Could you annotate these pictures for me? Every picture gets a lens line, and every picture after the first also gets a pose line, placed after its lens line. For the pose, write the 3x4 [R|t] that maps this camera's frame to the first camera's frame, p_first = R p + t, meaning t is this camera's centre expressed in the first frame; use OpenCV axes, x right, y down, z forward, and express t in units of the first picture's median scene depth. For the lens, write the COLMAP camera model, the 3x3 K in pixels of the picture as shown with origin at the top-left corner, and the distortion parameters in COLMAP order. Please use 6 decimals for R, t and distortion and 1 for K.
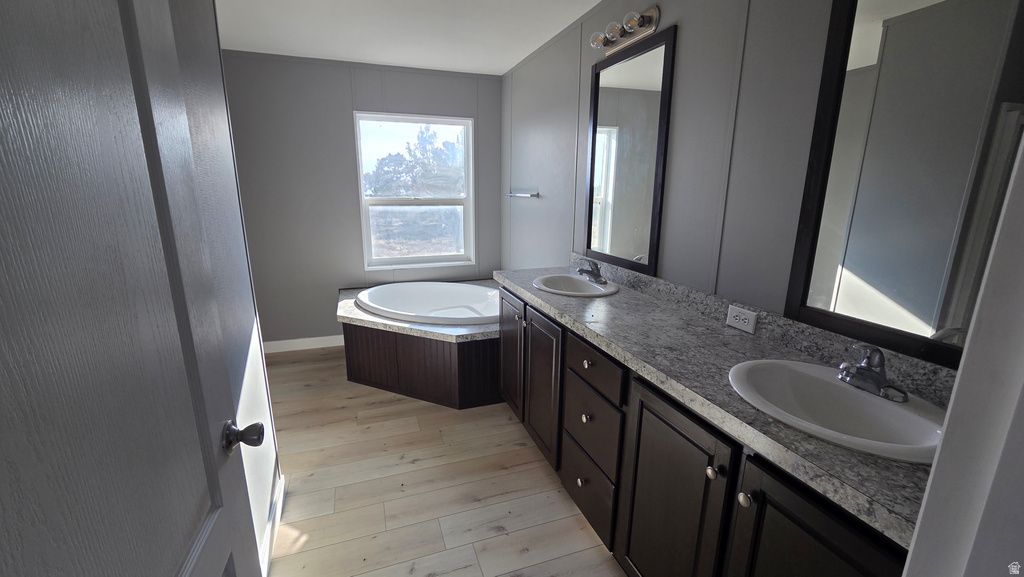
lens RADIAL K [[418.7, 0, 508.1], [0, 418.7, 289.3], [0, 0, 1]] dist [-0.004379, 0.002344]
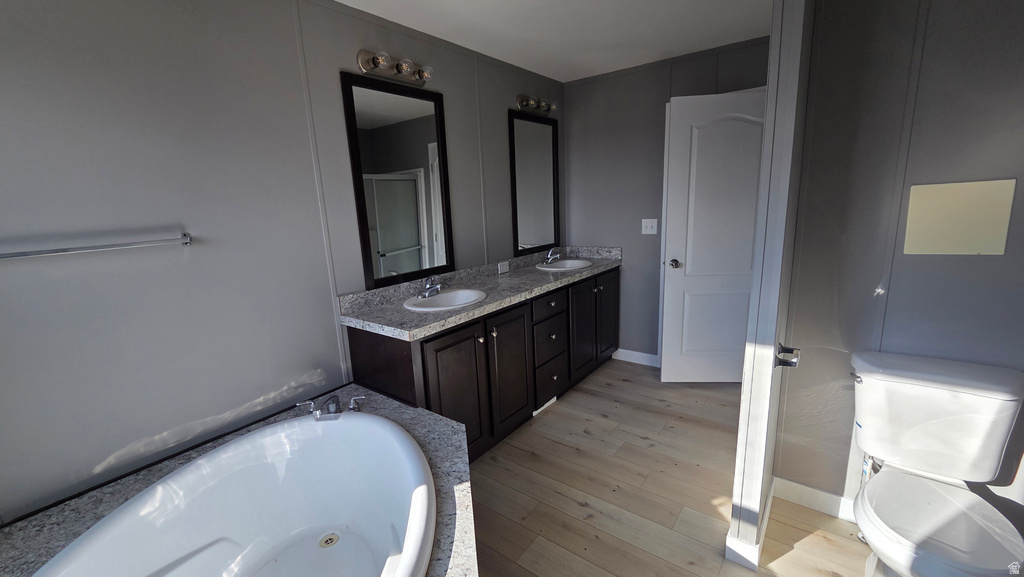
lens RADIAL K [[418.7, 0, 507.6], [0, 418.7, 289.9], [0, 0, 1]] dist [-0.004379, 0.002344]
pose [[-0.535880, -0.159370, 0.829116, -0.559880], [0.241969, 0.911840, 0.331662, -0.242019], [-0.808878, 0.378351, -0.450074, 0.942484]]
